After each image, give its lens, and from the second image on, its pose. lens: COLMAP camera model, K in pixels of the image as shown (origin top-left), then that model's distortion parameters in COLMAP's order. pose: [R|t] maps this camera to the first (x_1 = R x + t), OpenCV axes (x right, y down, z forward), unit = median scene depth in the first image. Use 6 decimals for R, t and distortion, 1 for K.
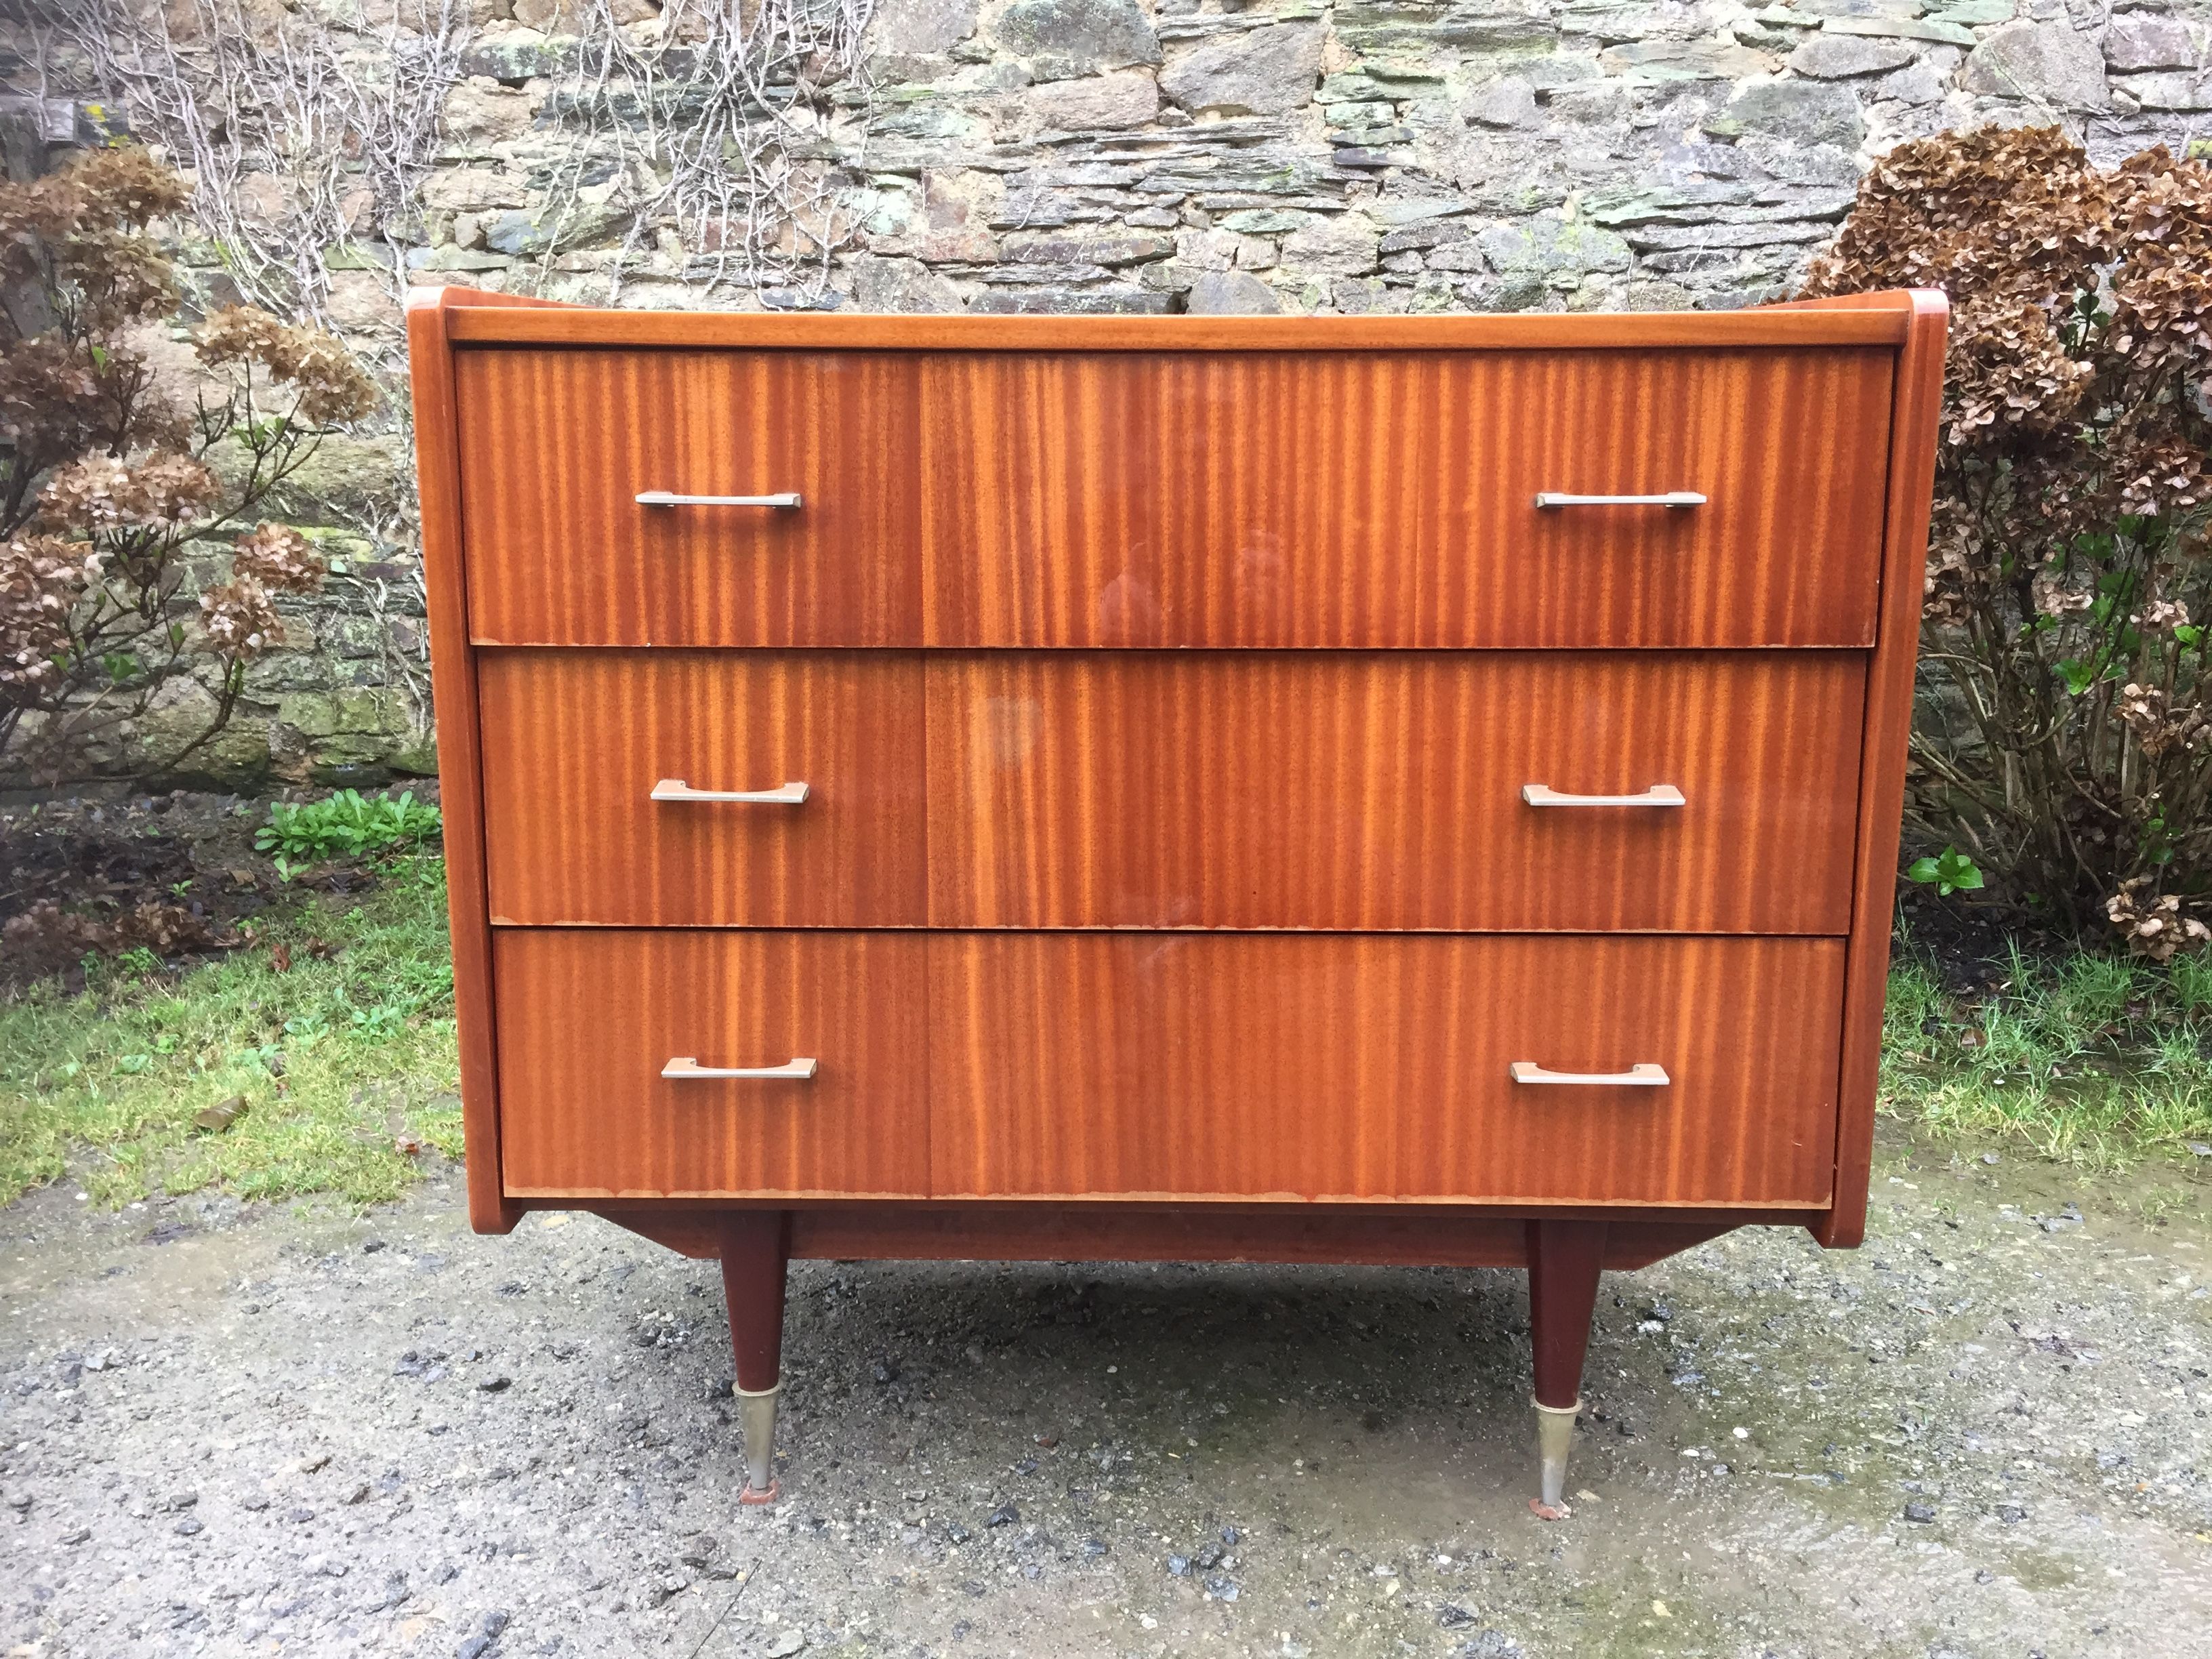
lens RADIAL K [[1897.1, 0, 1109.6], [0, 1897.1, 833.3], [0, 0, 1]] dist [0.087228, -0.113185]
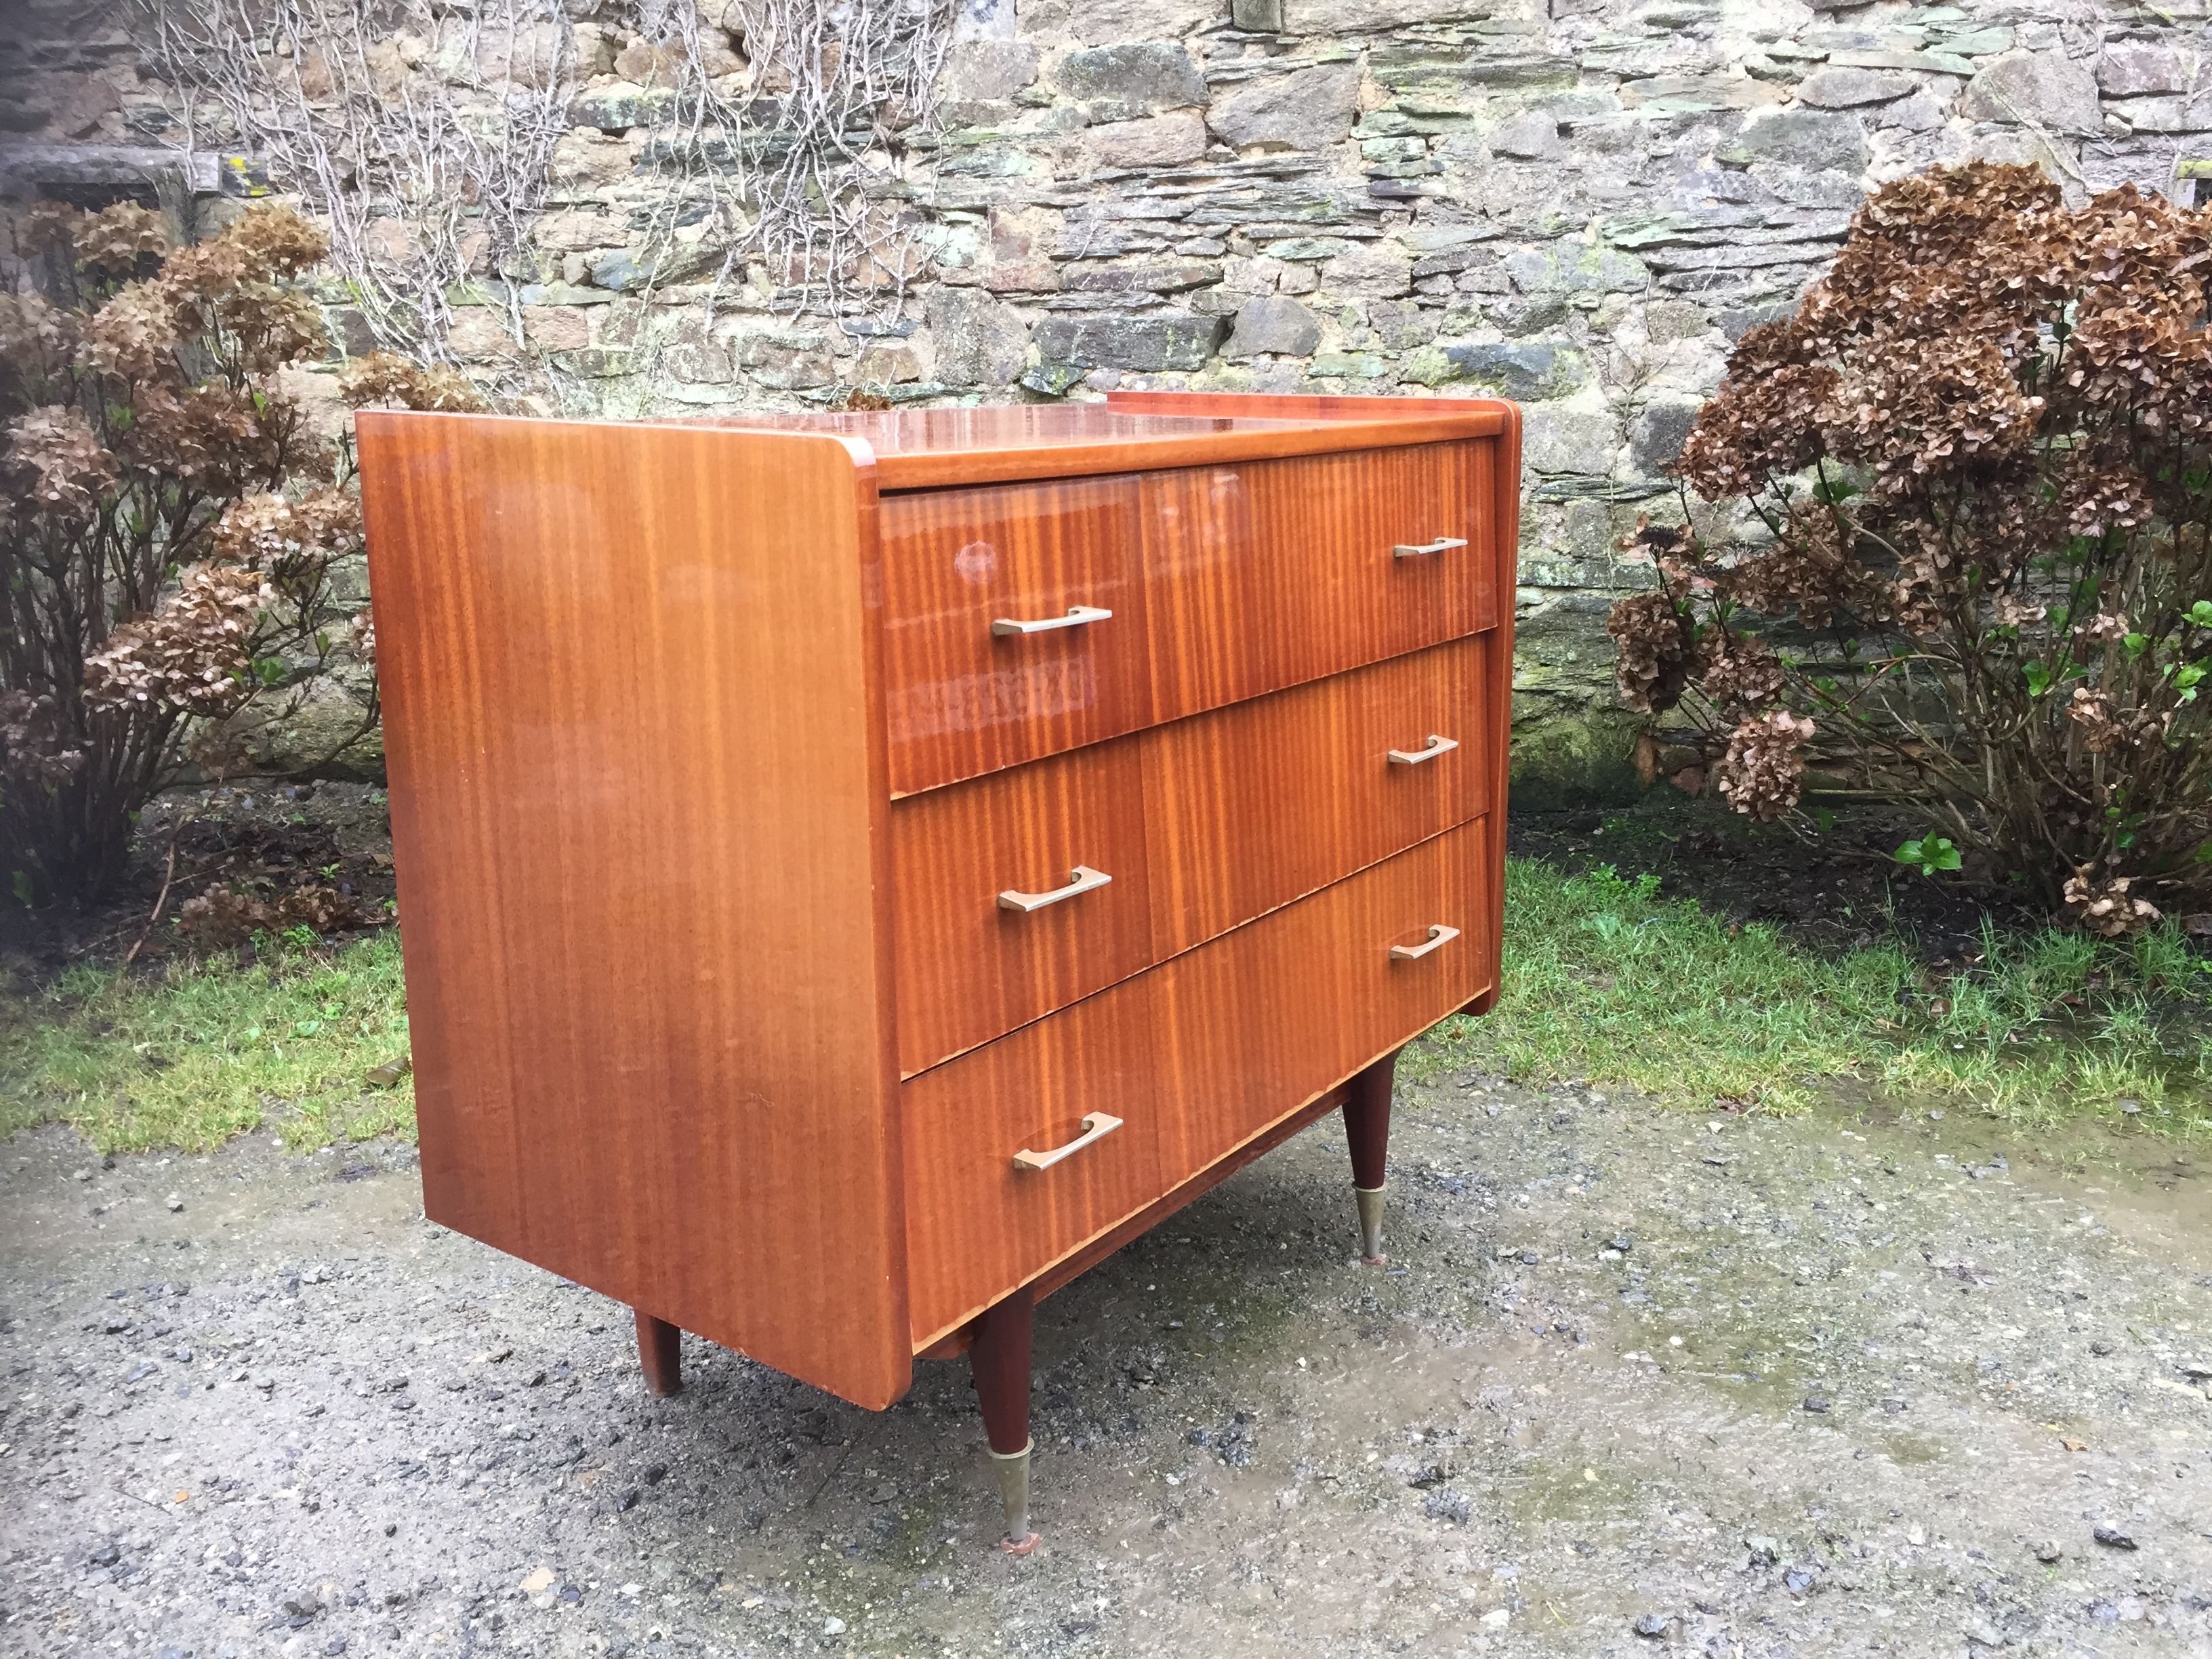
lens RADIAL K [[1897.1, 0, 1108.2], [0, 1897.1, 842.9], [0, 0, 1]] dist [0.087228, -0.113185]
pose [[0.999259, -0.003042, -0.038376, 0.019019], [0.003999, 0.999683, 0.024874, -0.023295], [0.038288, -0.025009, 0.998954, -0.161831]]
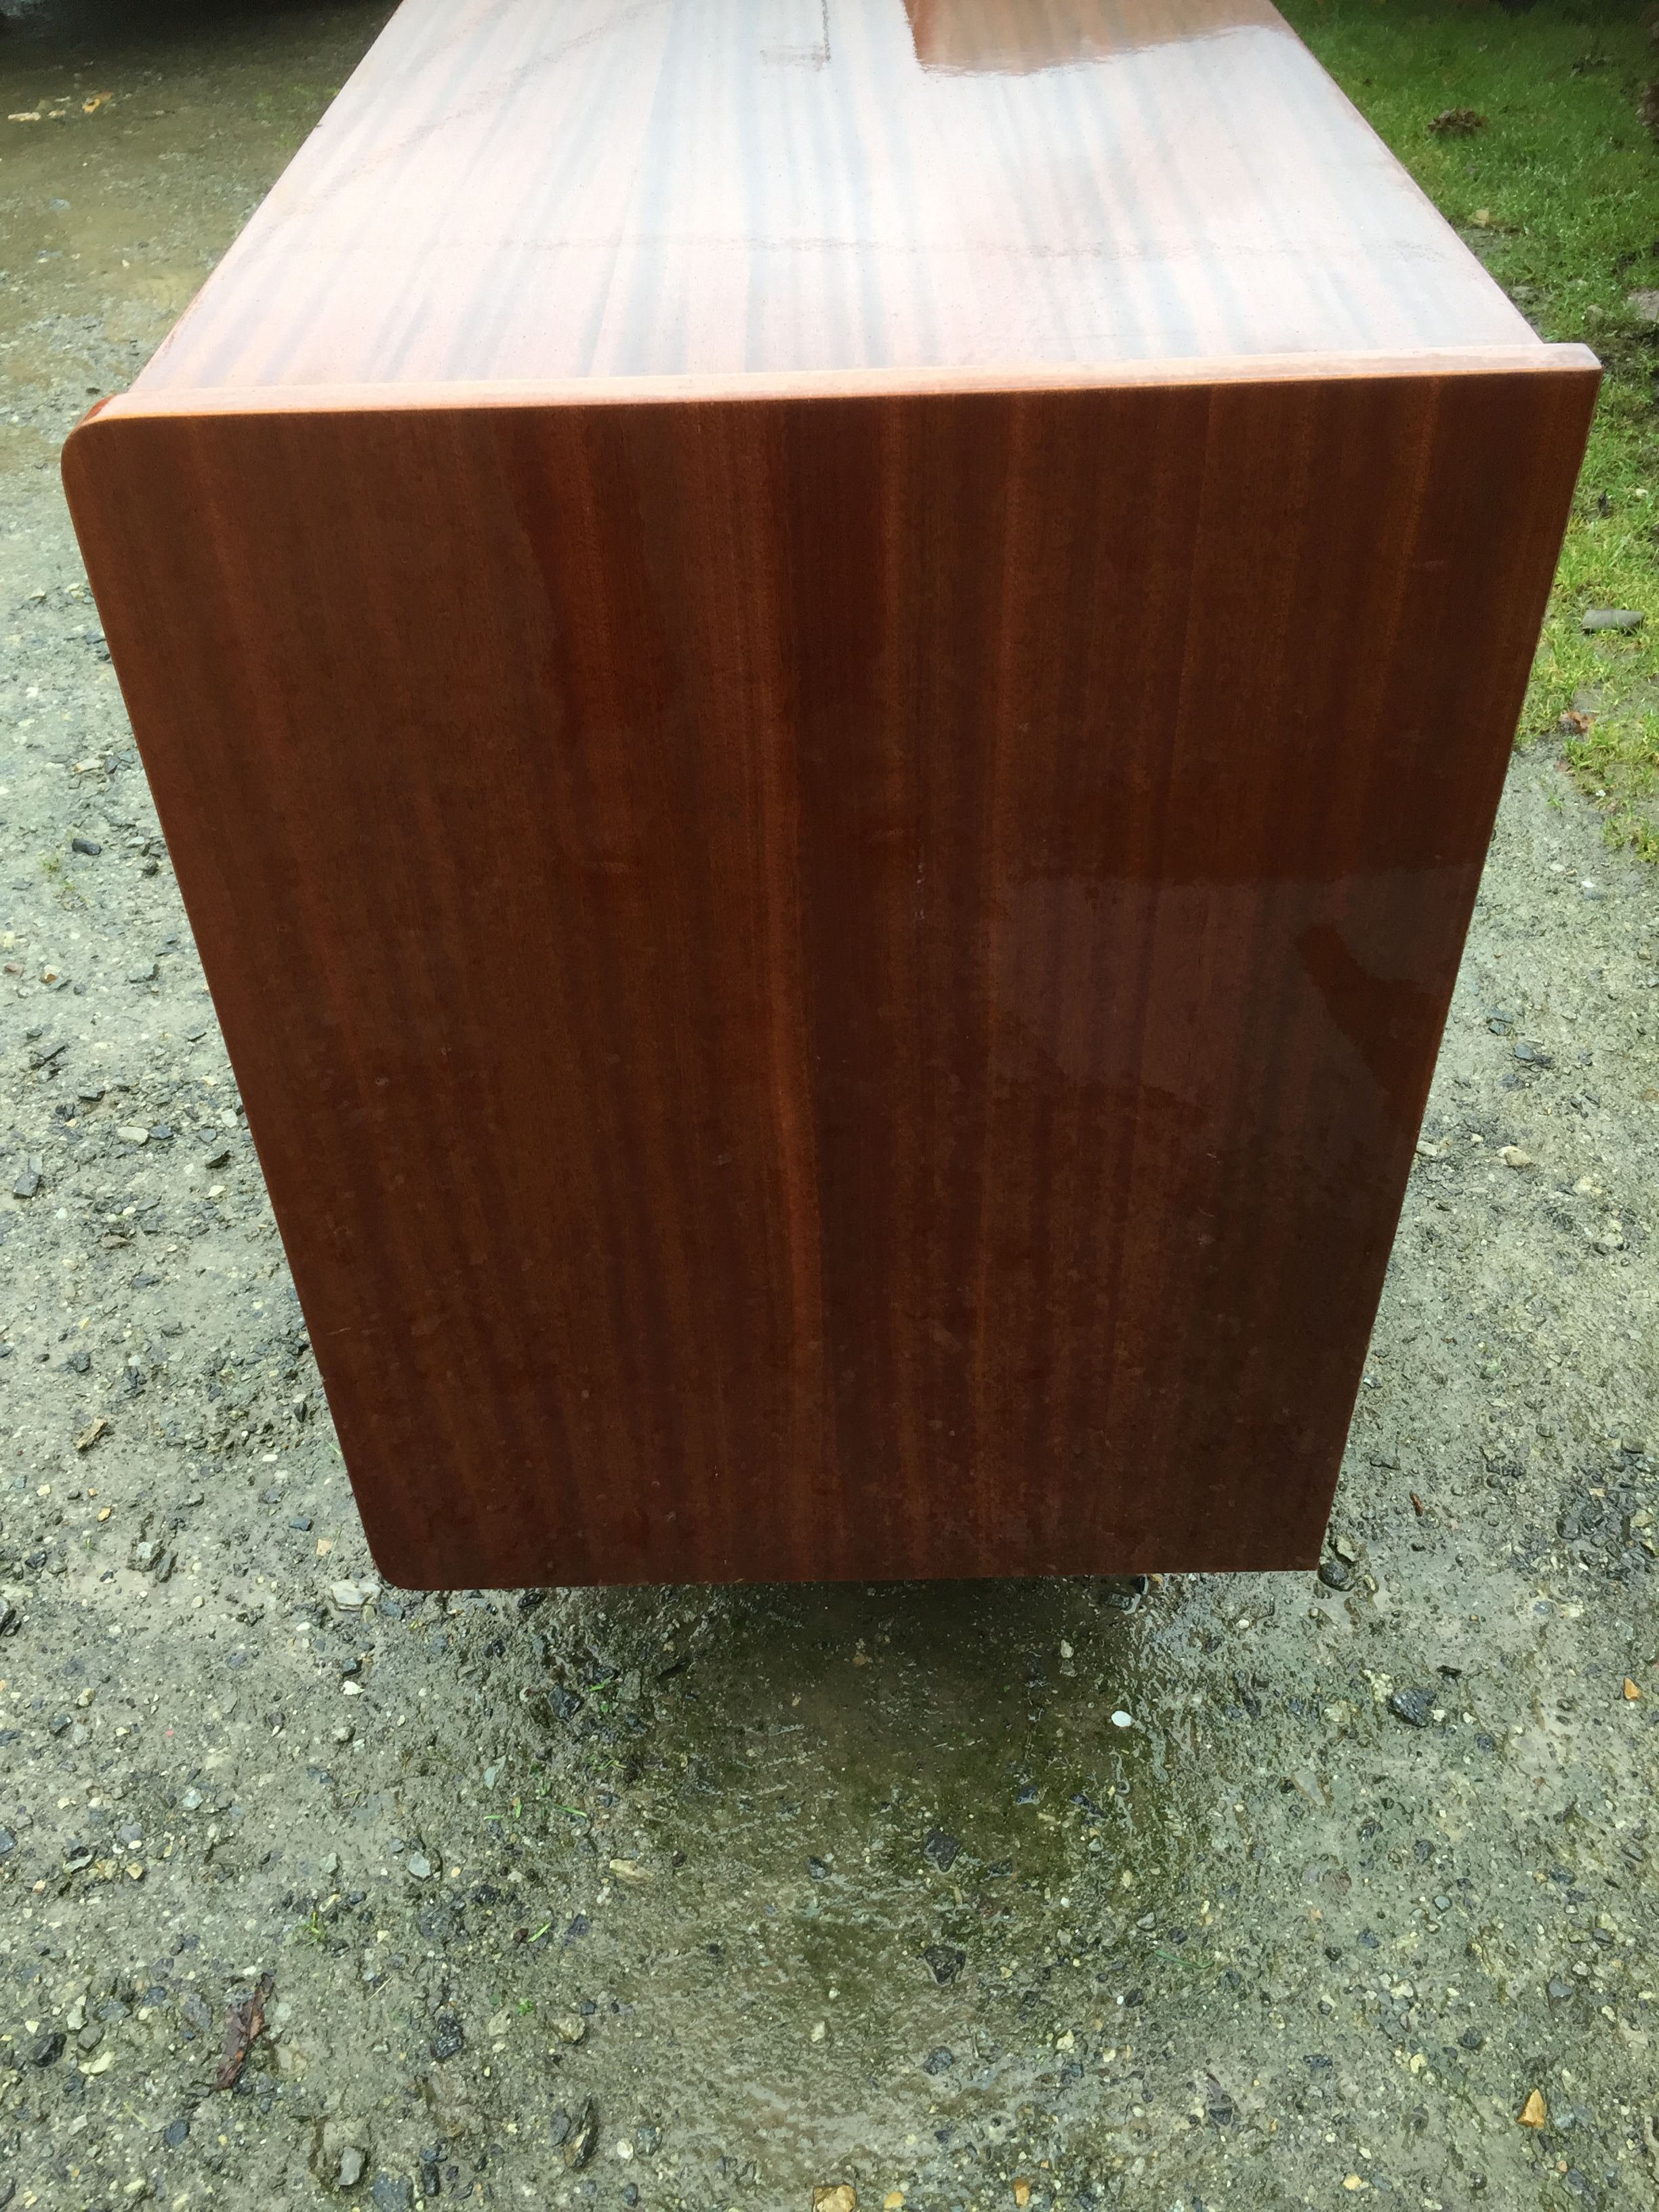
lens RADIAL K [[1897.1, 0, 809.8], [0, 1897.1, 1106.5], [0, 0, 1]] dist [0.087228, -0.113185]
pose [[-0.045414, 0.657447, -0.752131, 0.641875], [-0.194237, 0.732727, 0.652214, -0.312458], [0.979903, 0.175711, 0.094425, 0.626225]]
